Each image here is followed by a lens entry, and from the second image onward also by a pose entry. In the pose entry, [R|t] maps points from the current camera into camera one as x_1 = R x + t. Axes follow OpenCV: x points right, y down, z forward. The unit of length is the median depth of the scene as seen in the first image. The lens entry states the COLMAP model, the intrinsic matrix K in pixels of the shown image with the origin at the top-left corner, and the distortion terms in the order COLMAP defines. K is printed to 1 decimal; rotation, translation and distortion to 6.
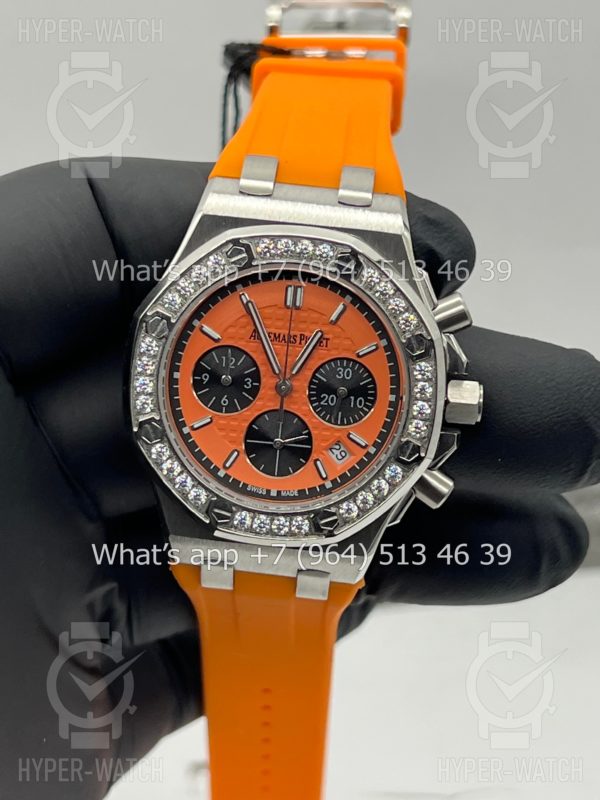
lens RADIAL K [[1937.6, 0, 300.0], [0, 1937.6, 400.0], [0, 0, 1]] dist [0.309845, 0.017041]
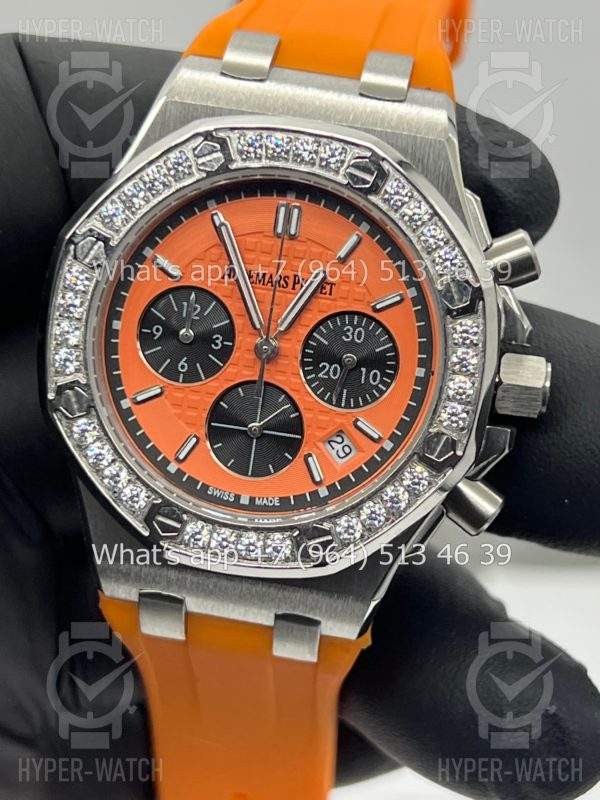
lens RADIAL K [[1937.6, 0, 300.0], [0, 1937.6, 400.0], [0, 0, 1]] dist [0.309845, 0.017041]
pose [[0.997653, 0.051901, -0.044674, 0.036076], [-0.054897, 0.996127, -0.068682, 0.059516], [0.040936, 0.070973, 0.996638, 0.301230]]
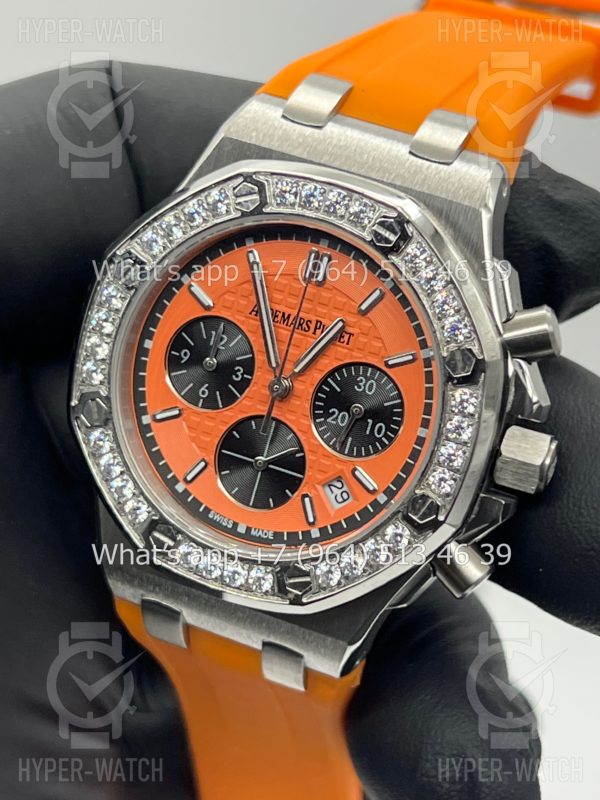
lens RADIAL K [[1937.6, 0, 300.0], [0, 1937.6, 400.0], [0, 0, 1]] dist [0.309845, 0.017041]
pose [[0.951200, 0.195956, -0.238368, 0.172547], [-0.204541, 0.978789, -0.011581, 0.004799], [0.231042, 0.059772, 0.971106, 0.297667]]
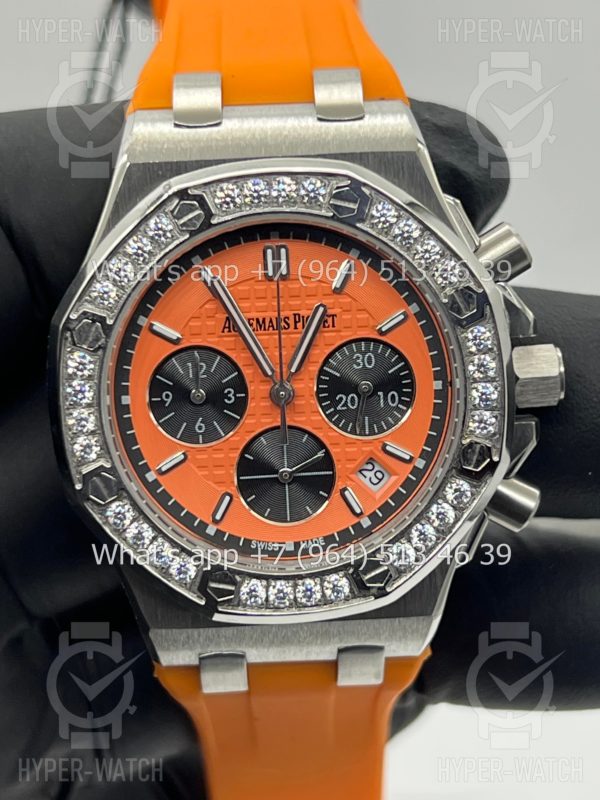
lens RADIAL K [[1937.6, 0, 300.0], [0, 1937.6, 400.0], [0, 0, 1]] dist [0.309845, 0.017041]
pose [[0.986980, -0.152312, 0.051683, -0.038205], [0.152832, 0.988232, -0.006242, 0.001040], [-0.050124, 0.014060, 0.998644, 0.306518]]
